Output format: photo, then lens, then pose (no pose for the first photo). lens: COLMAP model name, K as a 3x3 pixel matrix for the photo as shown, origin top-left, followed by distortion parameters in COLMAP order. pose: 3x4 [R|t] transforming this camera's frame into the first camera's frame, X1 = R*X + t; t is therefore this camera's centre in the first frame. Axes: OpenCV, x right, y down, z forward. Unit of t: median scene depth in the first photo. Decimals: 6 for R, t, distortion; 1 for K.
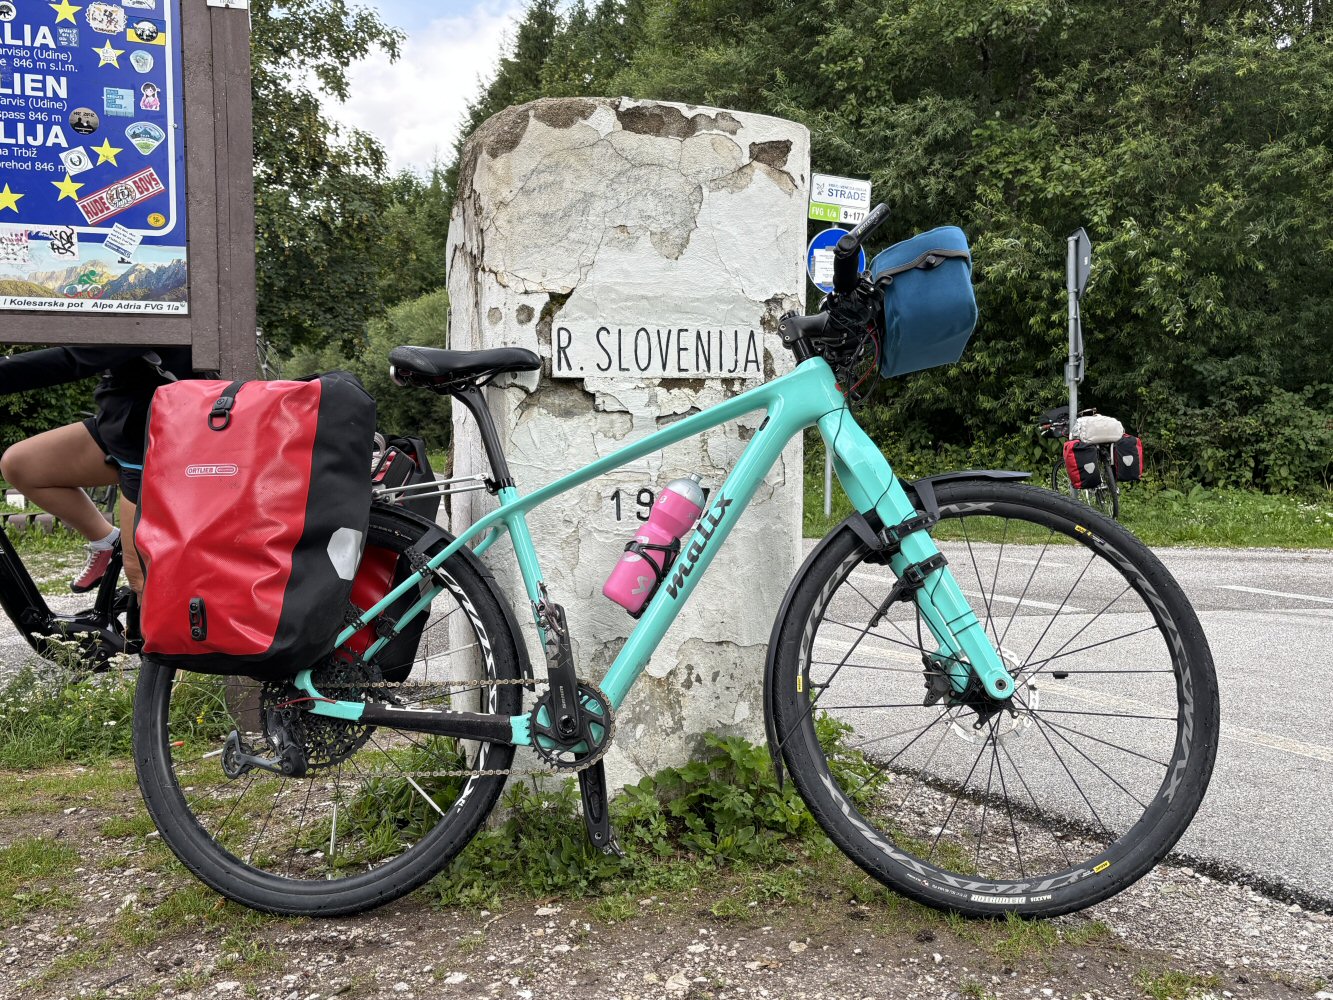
lens RADIAL K [[1288.2, 0, 653.7], [0, 1288.2, 492.9], [0, 0, 1]] dist [0.049255, 0.000000]
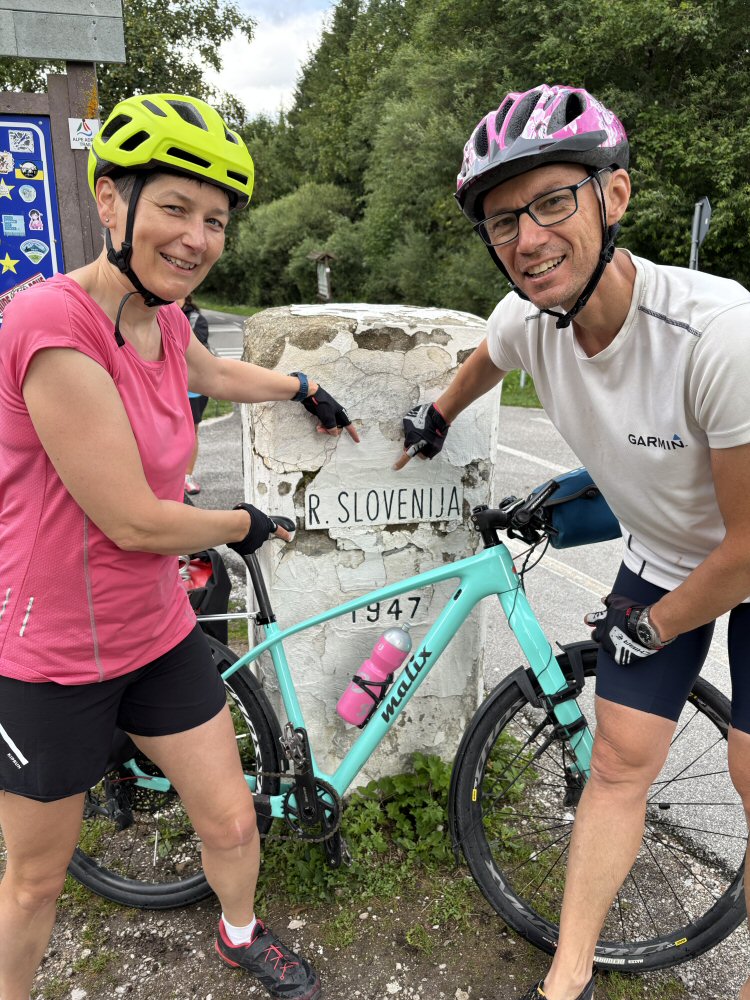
lens RADIAL K [[766.8, 0, 376.5], [0, 766.8, 501.6], [0, 0, 1]] dist [0.039774, -0.007543]
pose [[0.998504, 0.025382, -0.048421, 0.024067], [-0.013806, 0.974052, 0.225903, -0.208916], [0.052899, -0.224896, 0.972946, 0.151618]]
